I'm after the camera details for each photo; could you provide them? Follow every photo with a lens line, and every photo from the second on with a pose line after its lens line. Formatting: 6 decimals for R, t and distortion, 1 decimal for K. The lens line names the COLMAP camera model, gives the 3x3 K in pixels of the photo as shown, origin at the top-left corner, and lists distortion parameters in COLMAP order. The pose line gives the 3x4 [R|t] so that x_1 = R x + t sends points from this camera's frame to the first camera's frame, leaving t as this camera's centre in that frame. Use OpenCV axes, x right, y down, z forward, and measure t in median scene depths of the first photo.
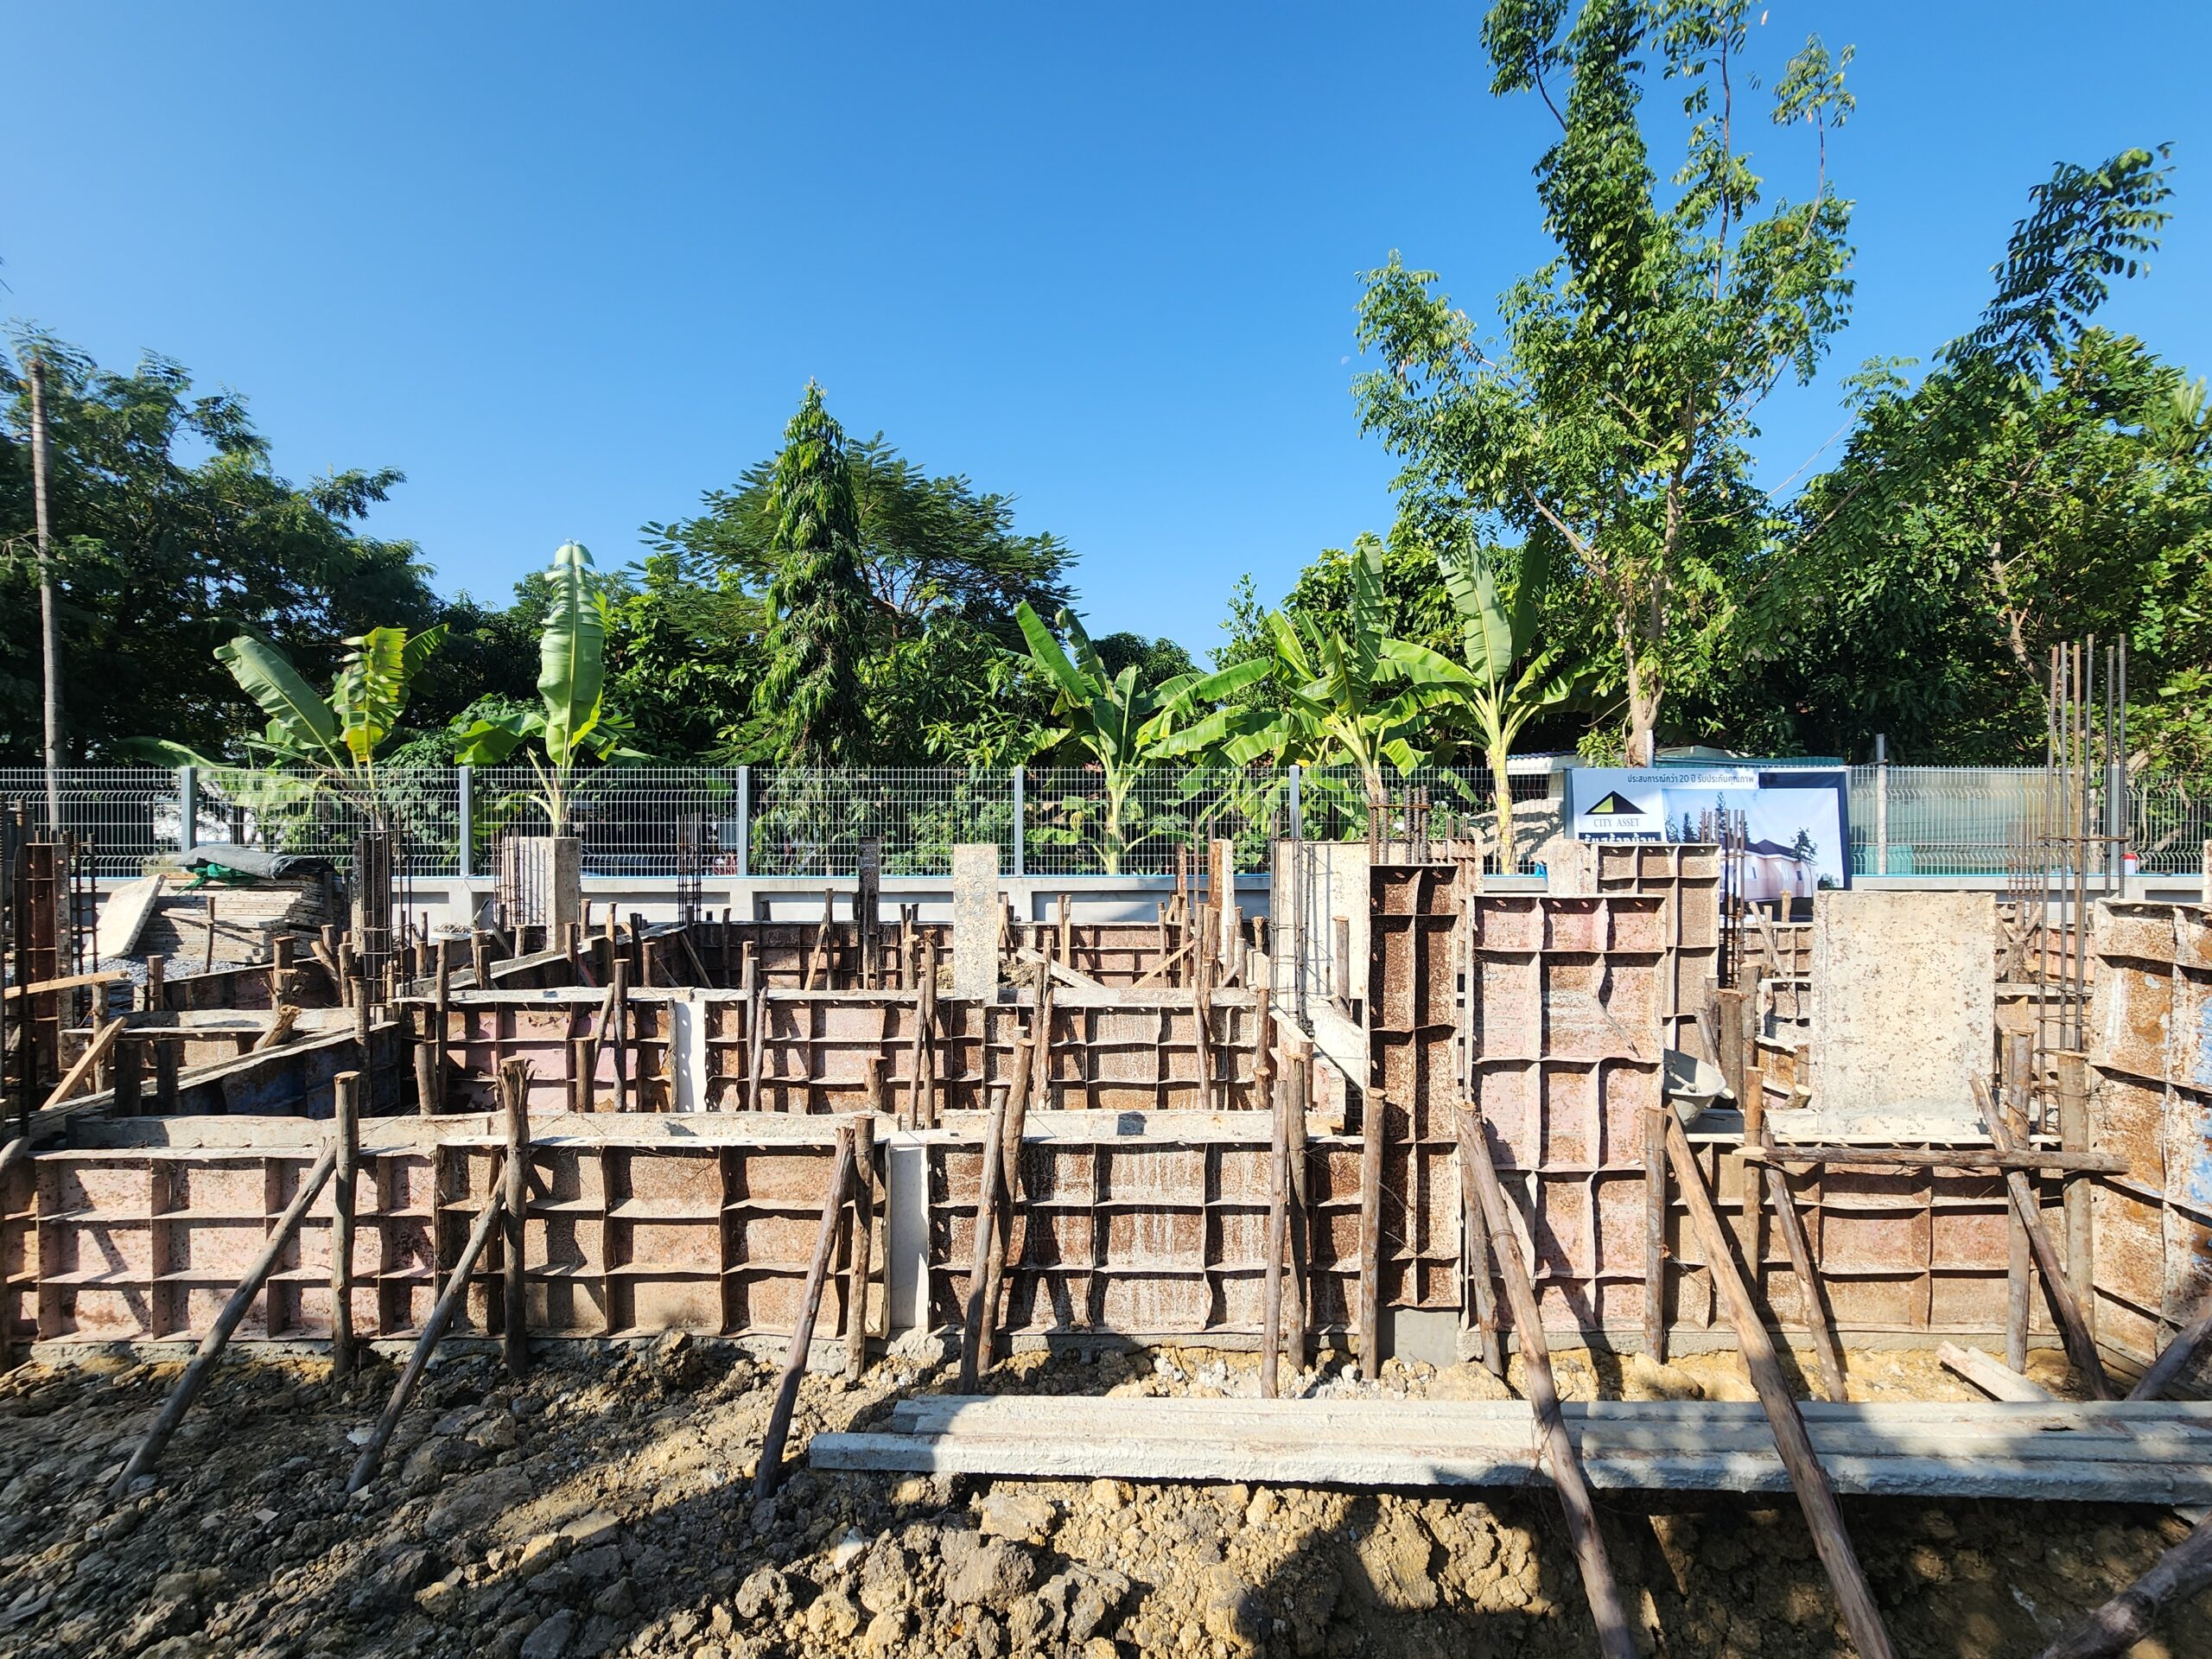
lens RADIAL K [[907.9, 0, 1106.0], [0, 907.9, 829.5], [0, 0, 1]] dist [-0.005012, 0.002264]
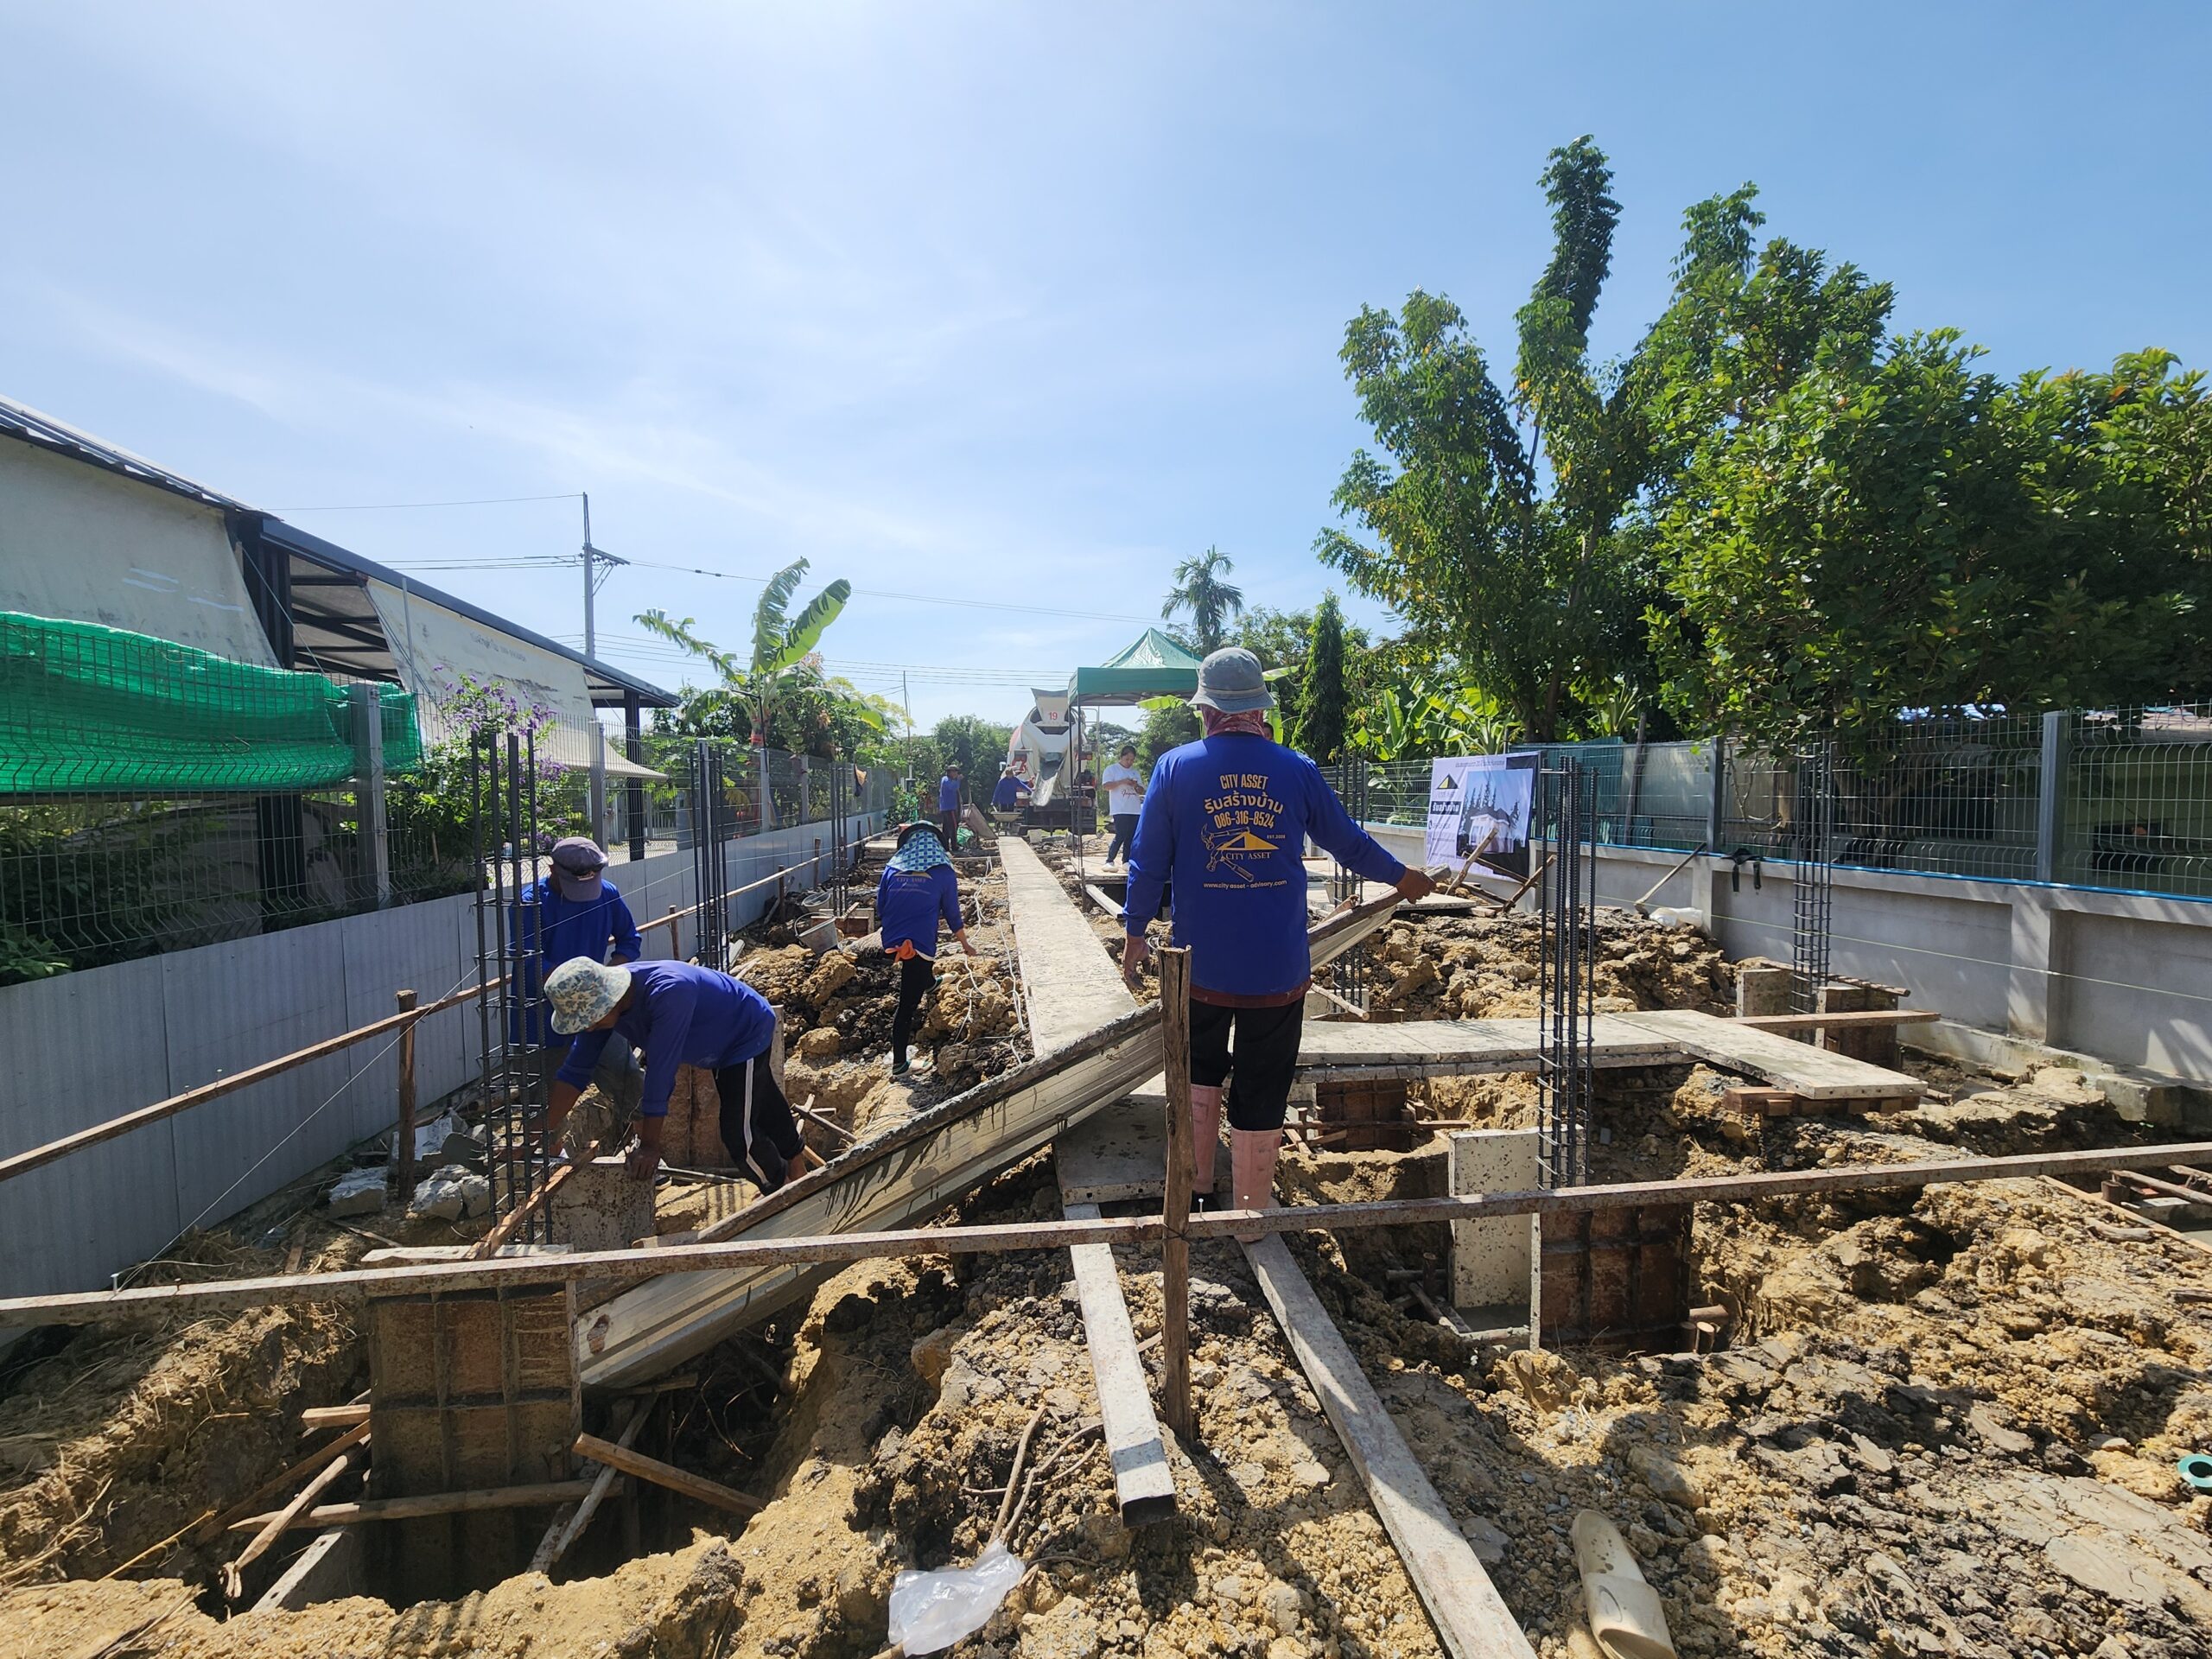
lens RADIAL K [[906.6, 0, 1106.0], [0, 906.6, 829.5], [0, 0, 1]] dist [-0.002949, 0.002790]
pose [[0.114846, 0.042010, -0.992495, 3.865657], [-0.003910, 0.999117, 0.041838, -0.021354], [0.993376, -0.000924, 0.114909, 0.525093]]
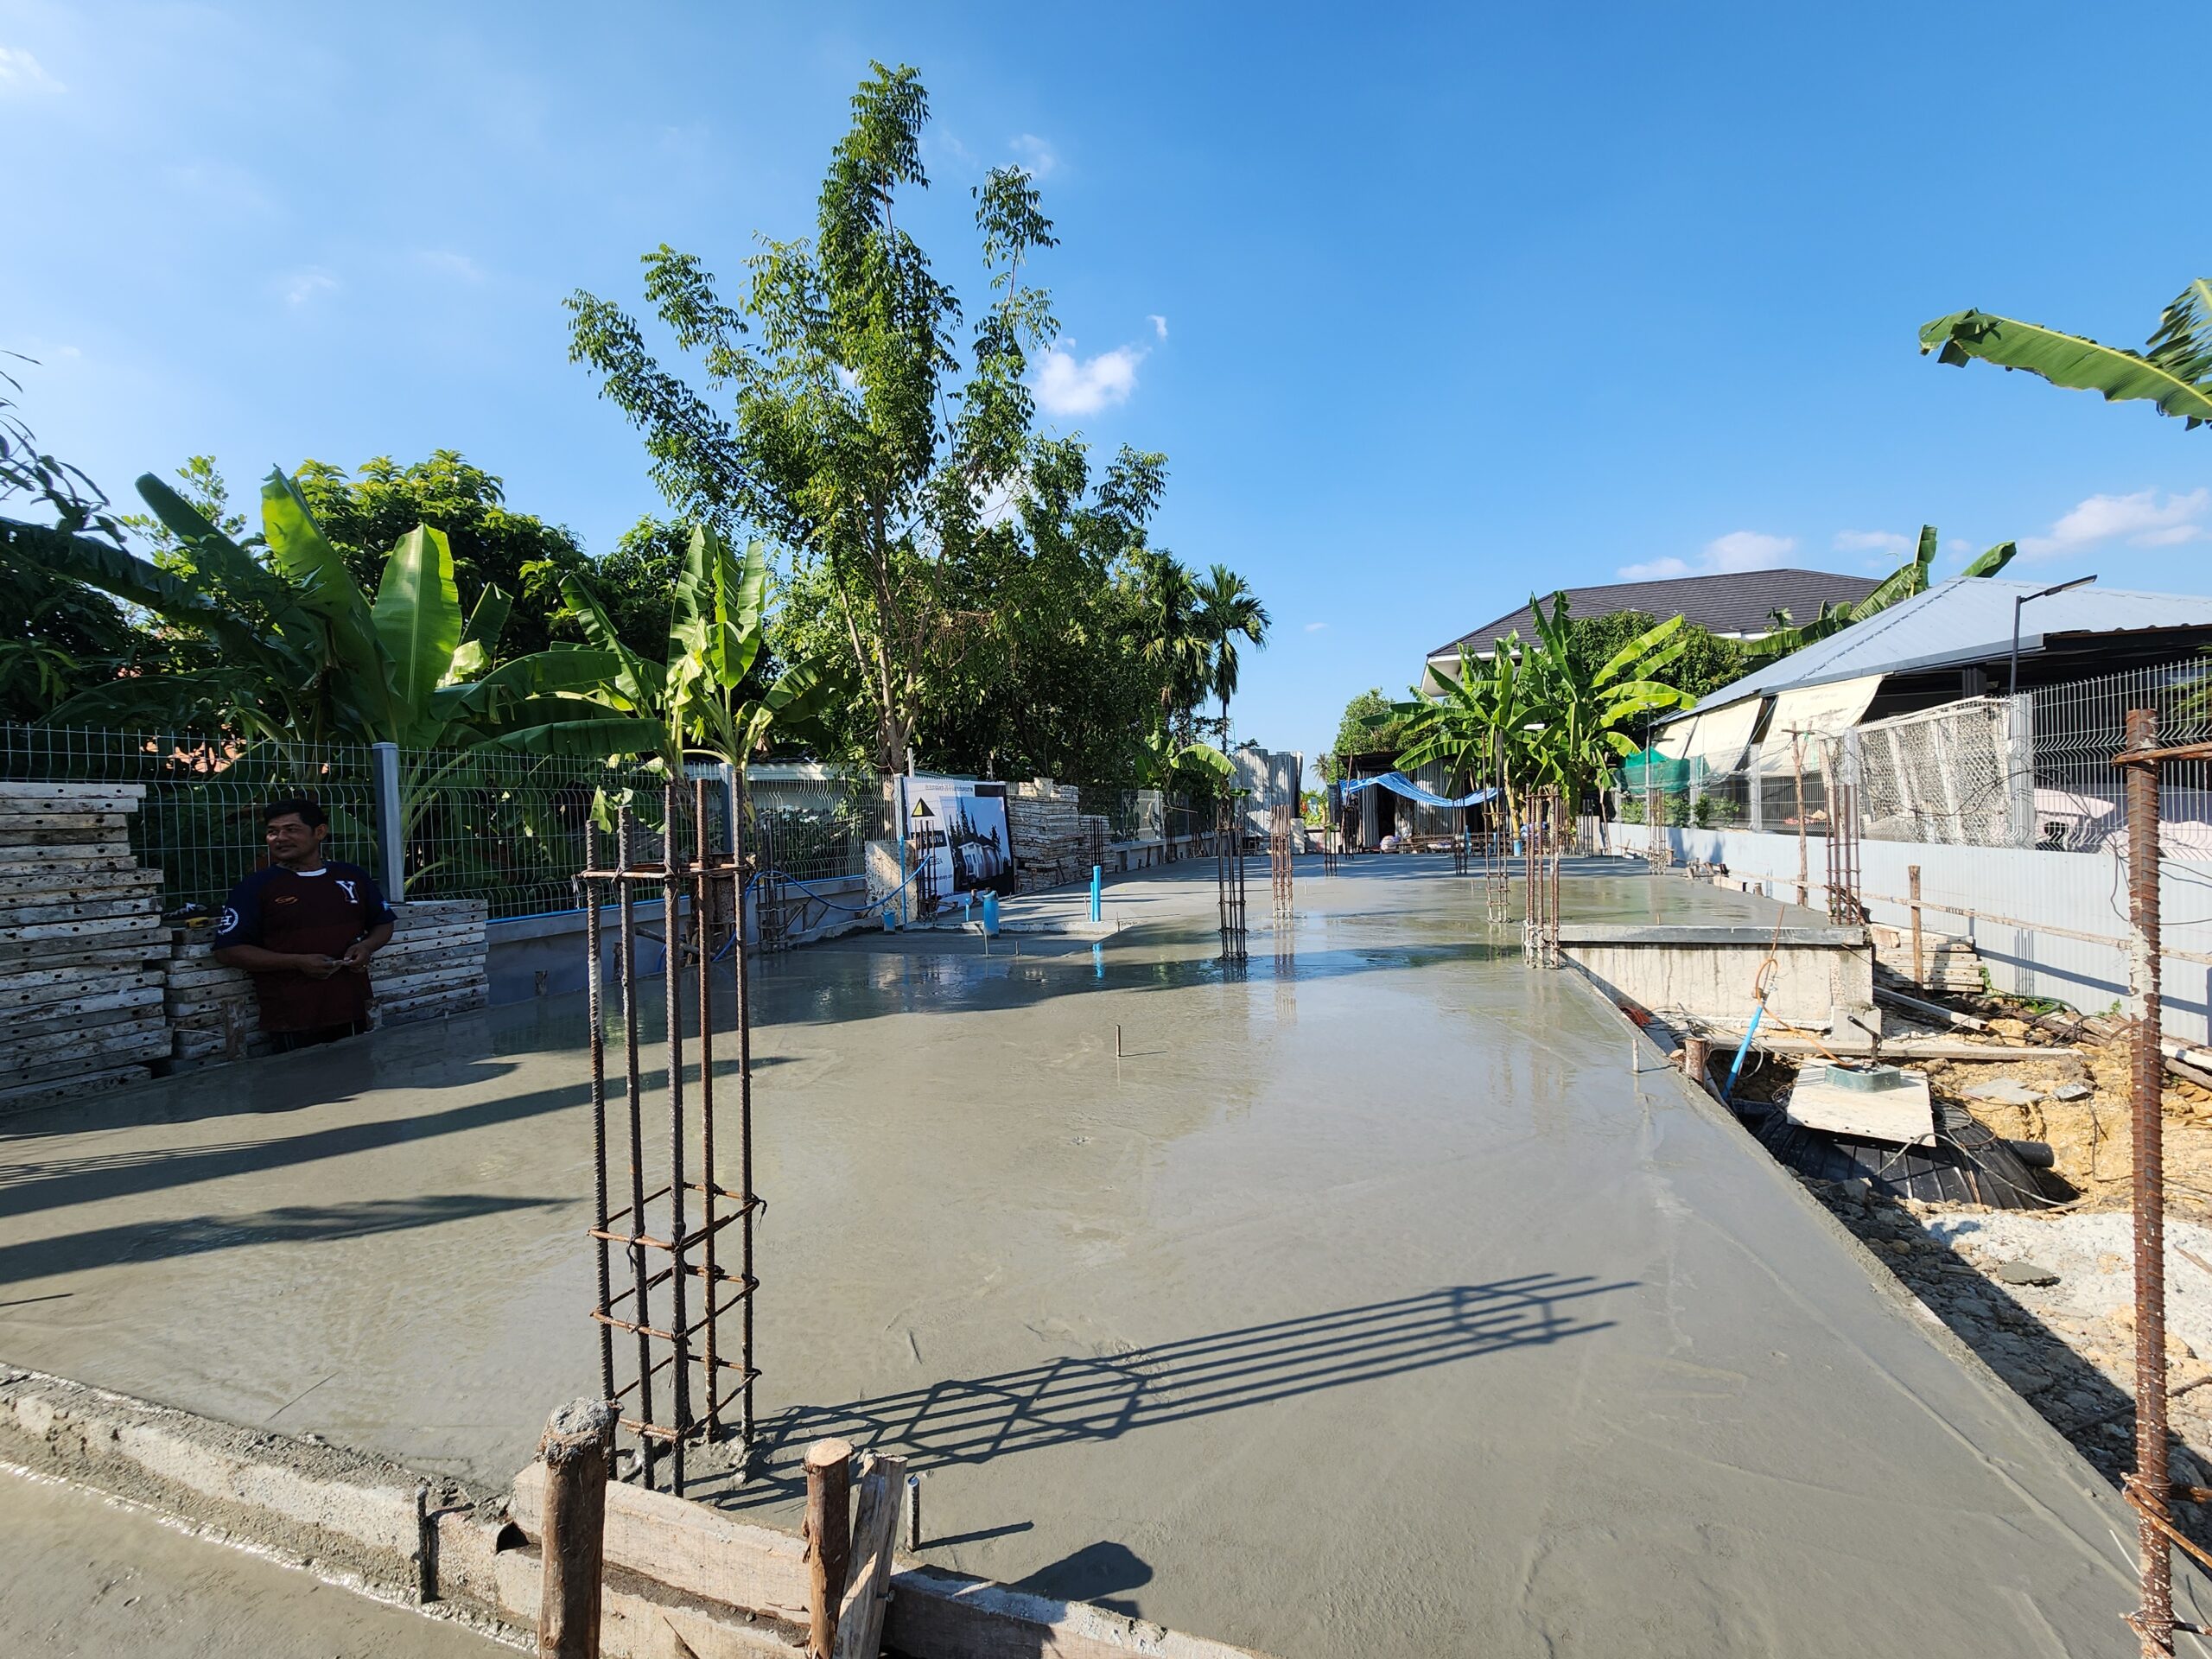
lens RADIAL K [[906.6, 0, 1106.0], [0, 906.6, 829.5], [0, 0, 1]] dist [-0.002949, 0.002790]
pose [[0.321698, -0.025195, 0.946507, -0.963347], [0.039446, 0.999135, 0.013189, -0.013268], [-0.946020, 0.033093, 0.322413, 0.754566]]
